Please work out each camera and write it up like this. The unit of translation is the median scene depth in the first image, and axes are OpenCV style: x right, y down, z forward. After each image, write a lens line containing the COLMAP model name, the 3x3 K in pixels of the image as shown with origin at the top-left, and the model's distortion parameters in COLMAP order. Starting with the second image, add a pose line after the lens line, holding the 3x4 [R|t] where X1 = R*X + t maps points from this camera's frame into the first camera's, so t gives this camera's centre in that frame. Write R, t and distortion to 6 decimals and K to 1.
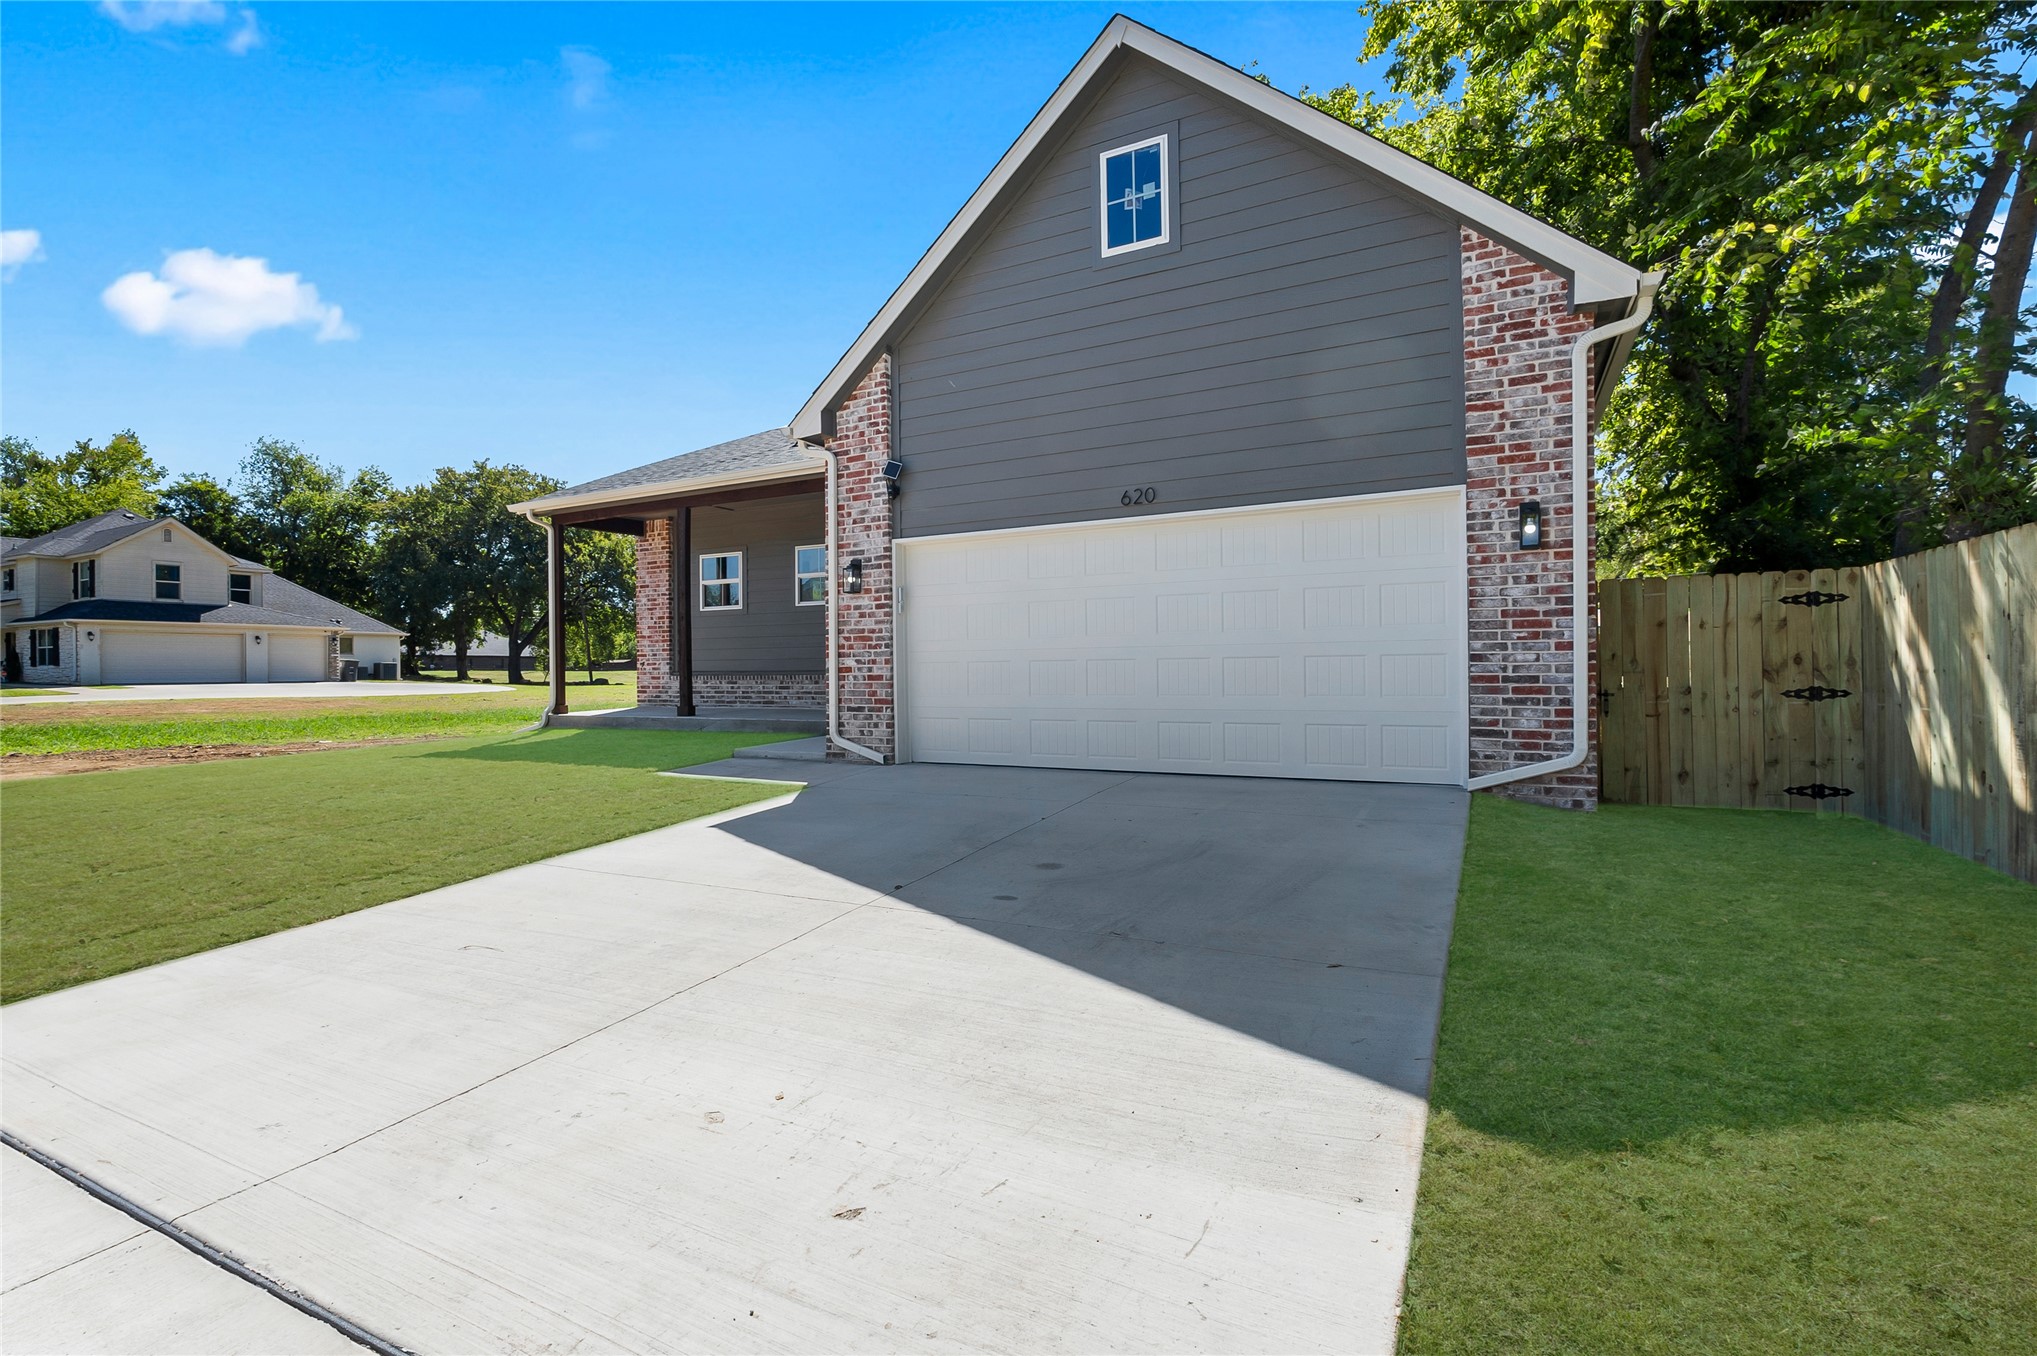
lens RADIAL K [[919.6, 0, 1063.2], [0, 919.6, 672.6], [0, 0, 1]] dist [-0.002783, -0.000484]
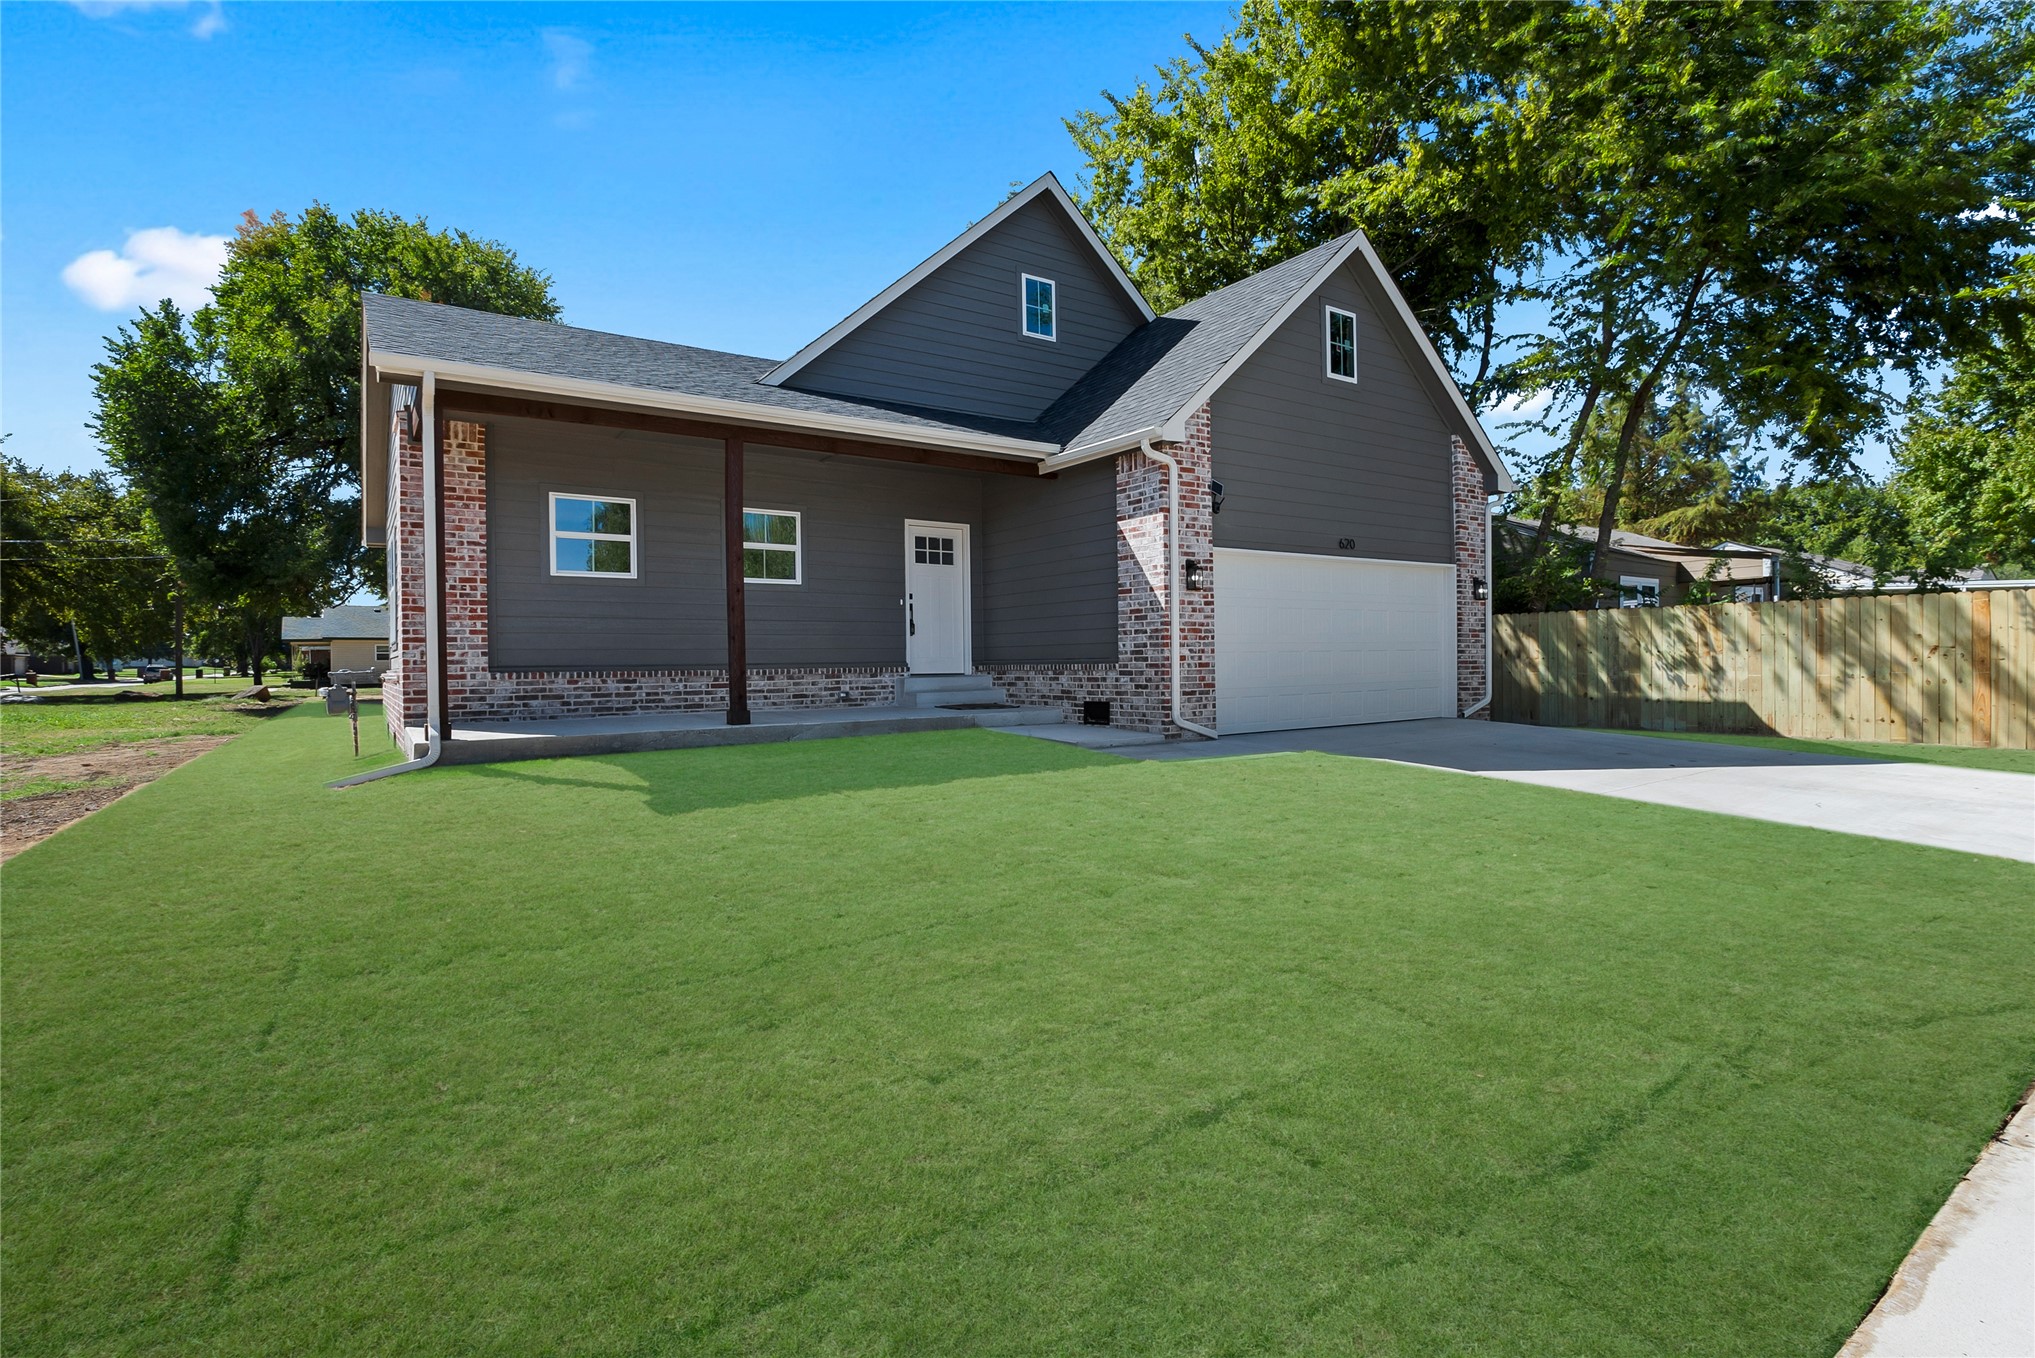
lens RADIAL K [[850.9, 0, 1014.9], [0, 850.9, 667.3], [0, 0, 1]] dist [-0.001381, -0.000112]
pose [[0.525985, -0.003866, 0.850485, -1.417265], [0.011316, 0.999933, -0.002454, 0.009615], [-0.850418, 0.010915, 0.525994, 0.736946]]
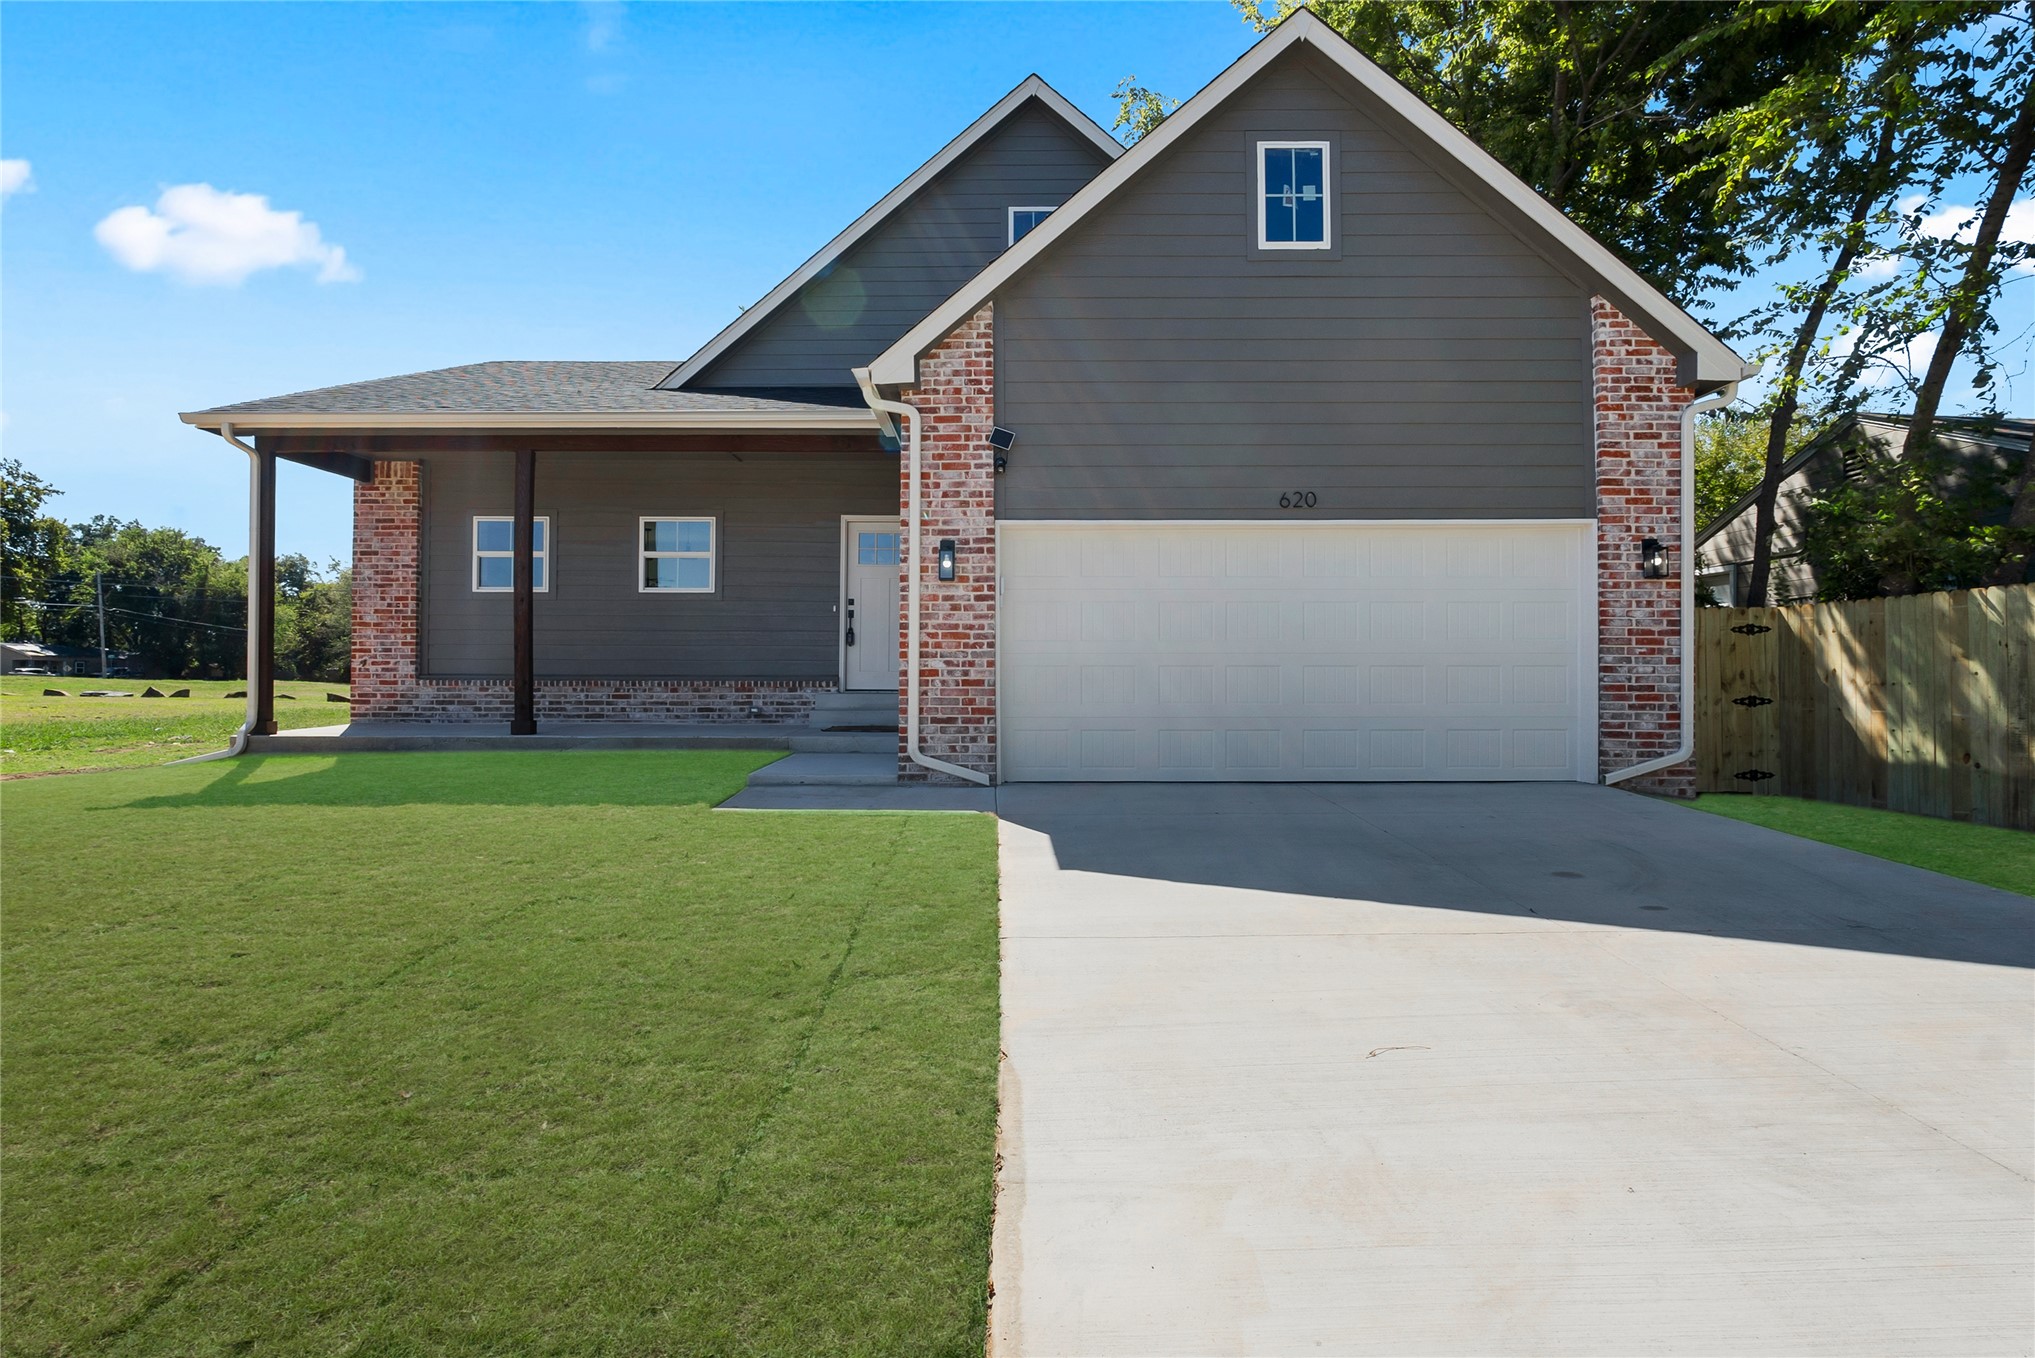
lens RADIAL K [[918.7, 0, 1062.1], [0, 918.7, 673.6], [0, 0, 1]] dist [-0.002783, -0.000484]
pose [[0.888371, 0.014997, 0.458881, -0.593522], [-0.008436, 0.999831, -0.016345, 0.011764], [-0.459048, 0.010649, 0.888348, 0.251126]]
